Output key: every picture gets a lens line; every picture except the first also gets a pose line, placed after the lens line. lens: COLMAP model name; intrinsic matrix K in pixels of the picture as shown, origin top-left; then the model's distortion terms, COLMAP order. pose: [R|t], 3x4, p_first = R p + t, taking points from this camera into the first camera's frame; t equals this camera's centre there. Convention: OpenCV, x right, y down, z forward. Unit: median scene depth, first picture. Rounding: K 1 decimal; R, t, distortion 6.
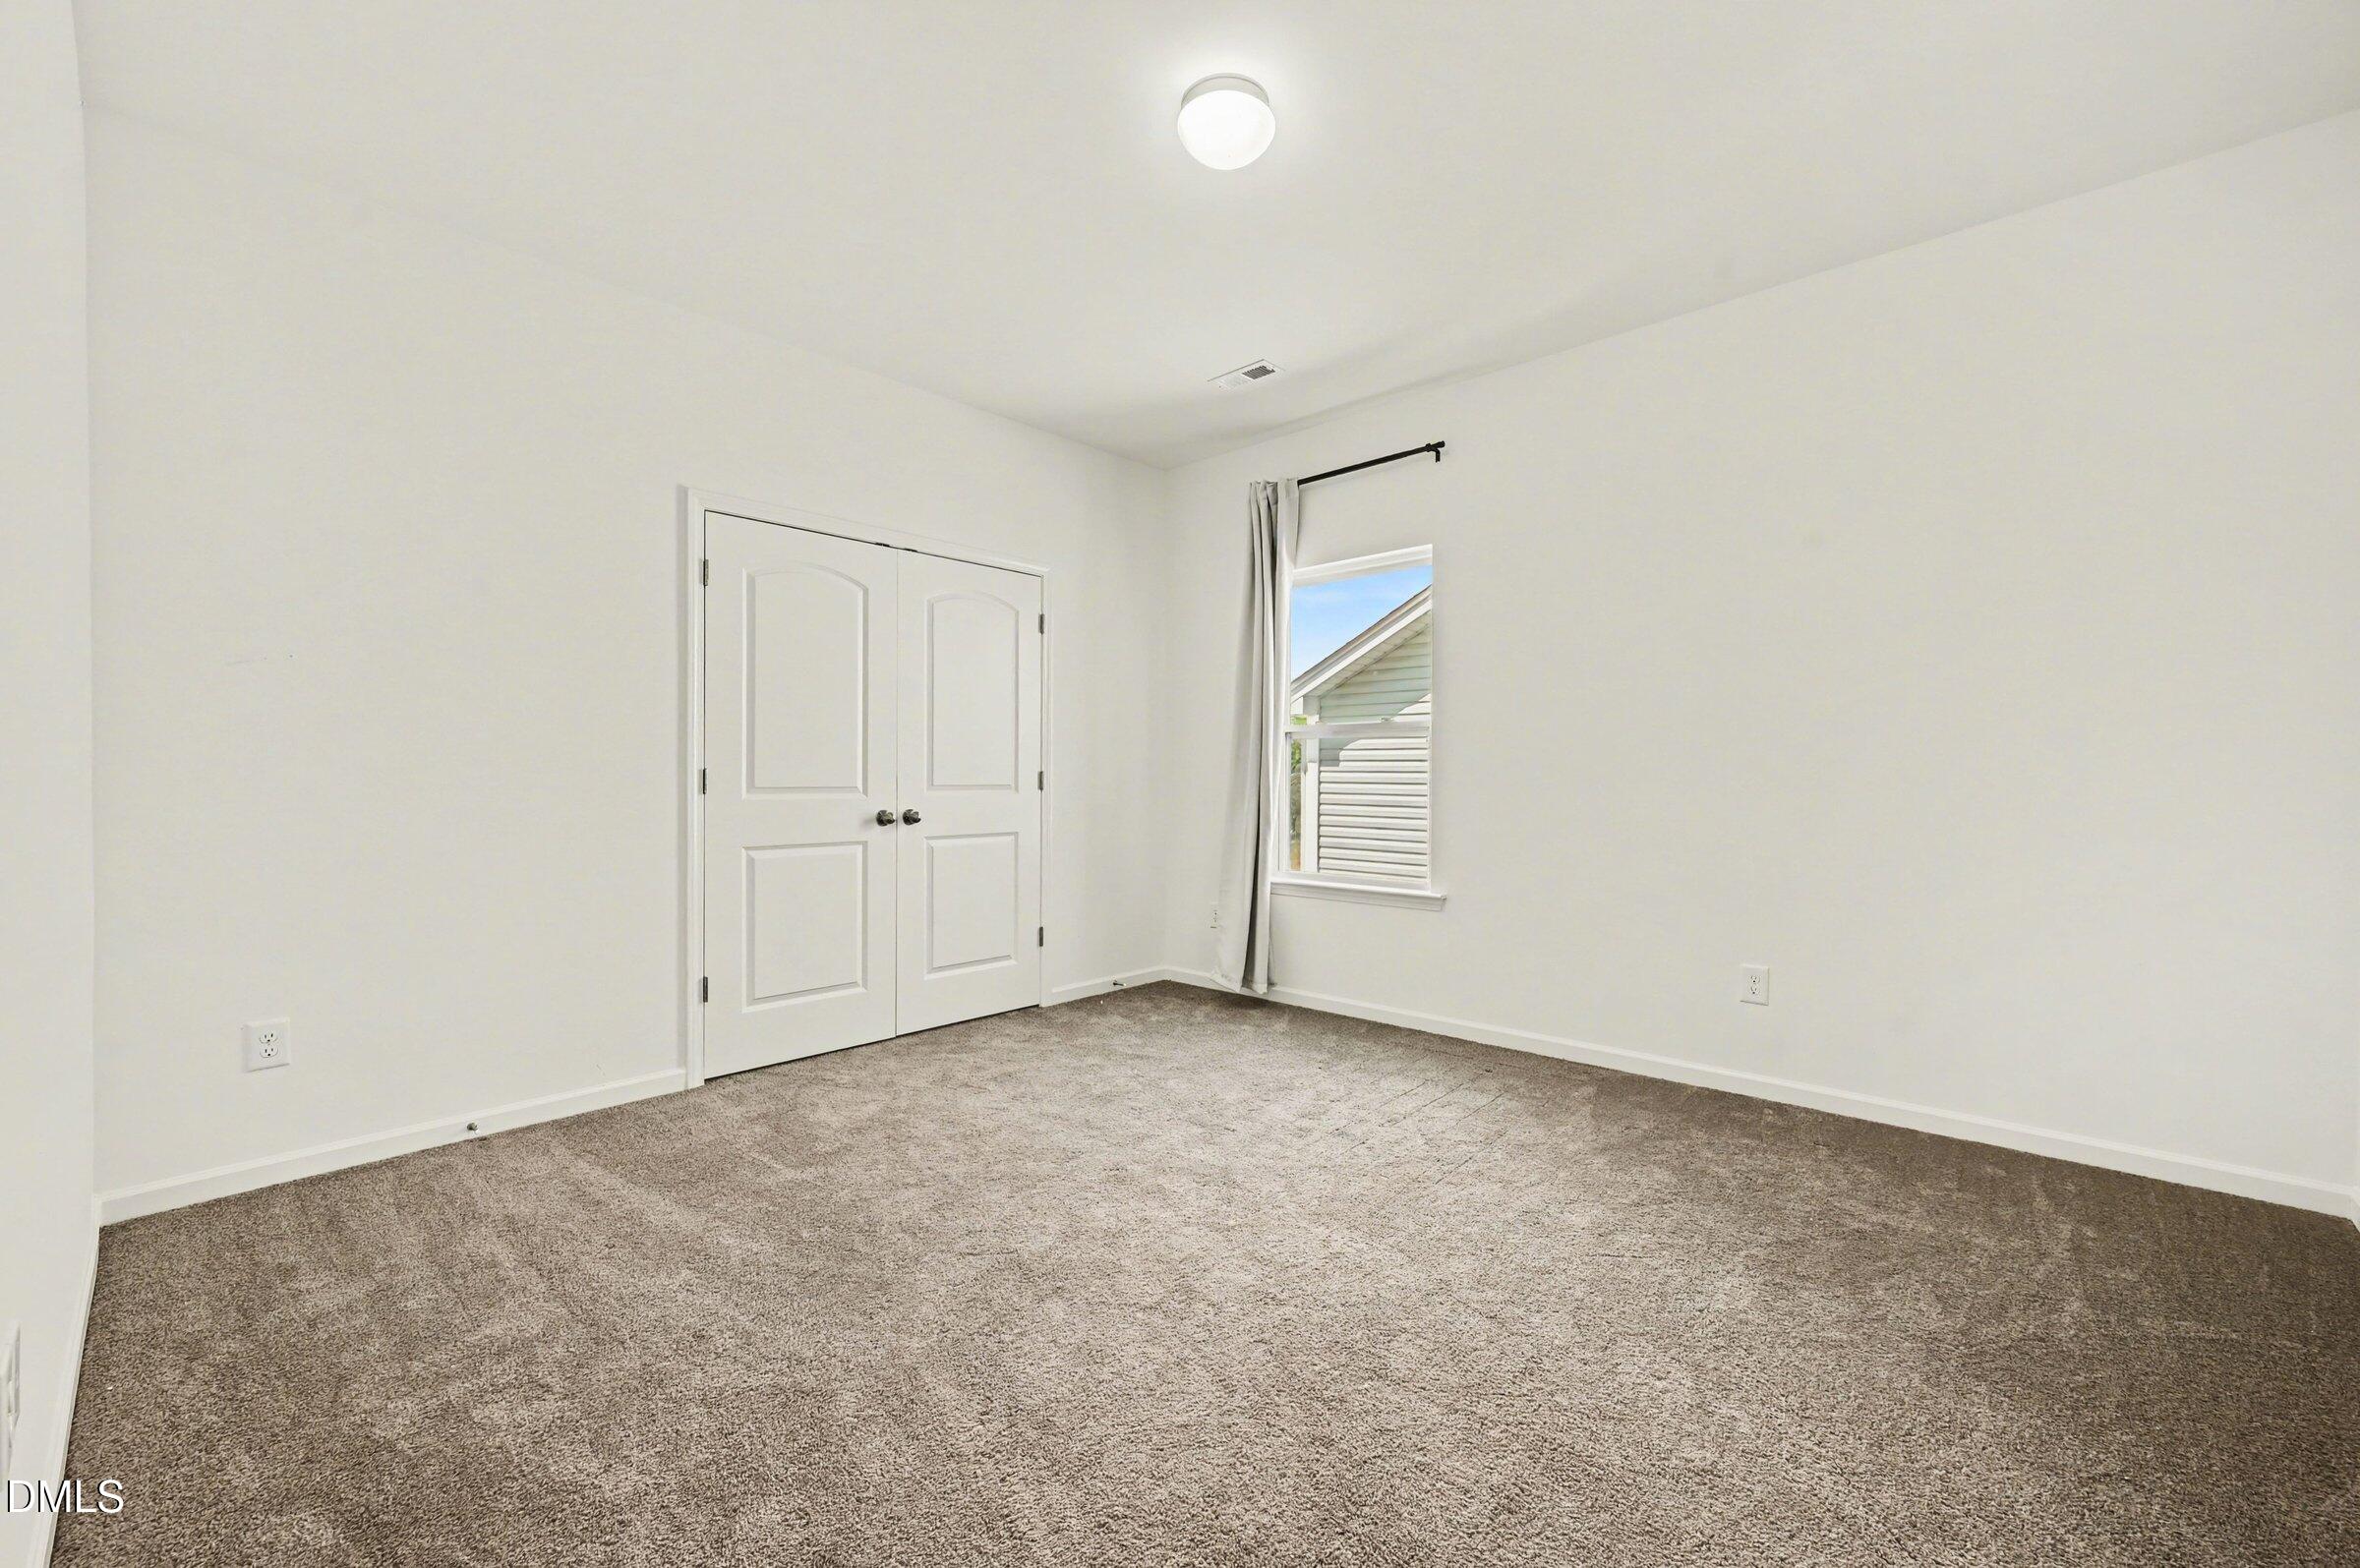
lens RADIAL K [[950.6, 0, 1193.1], [0, 950.6, 783.1], [0, 0, 1]] dist [-0.001290, -0.000089]
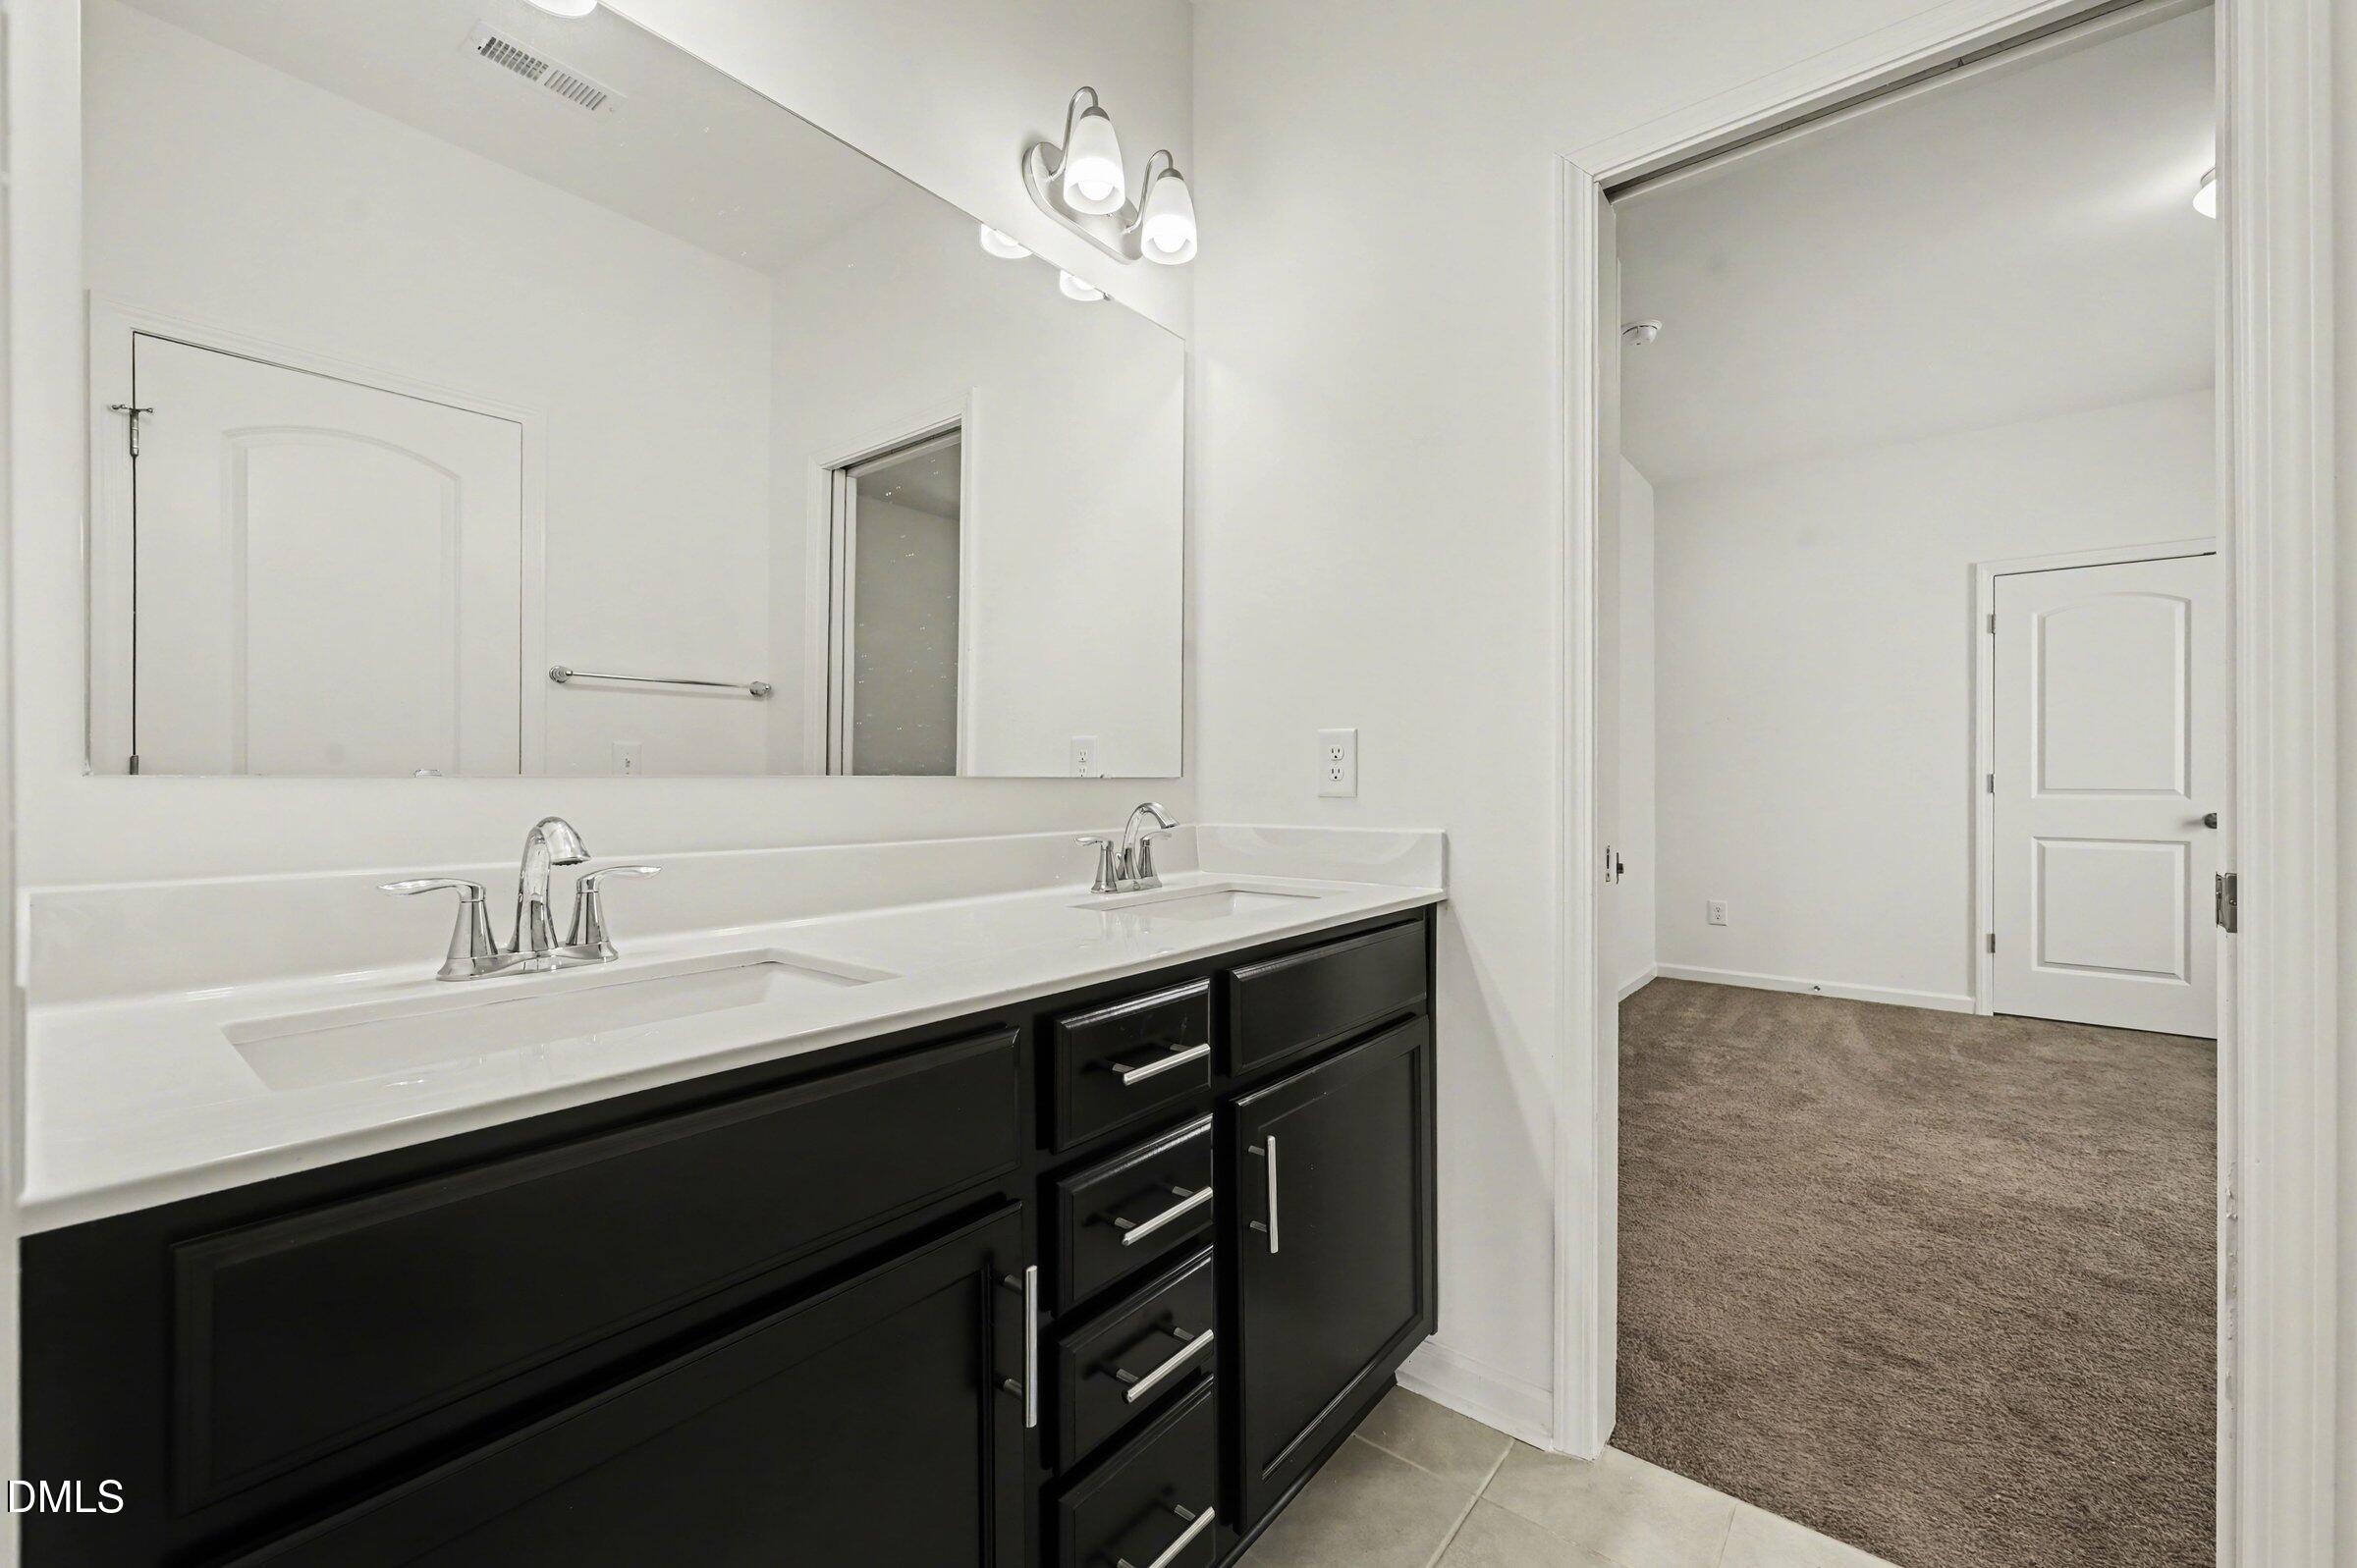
lens RADIAL K [[949.4, 0, 1171.7], [0, 949.4, 791.0], [0, 0, 1]] dist [-0.001290, -0.000089]
pose [[0.077682, 0.016803, -0.996837, 0.676335], [-0.002217, 0.999858, 0.016681, -0.010965], [0.996976, 0.000915, 0.077708, -0.219895]]
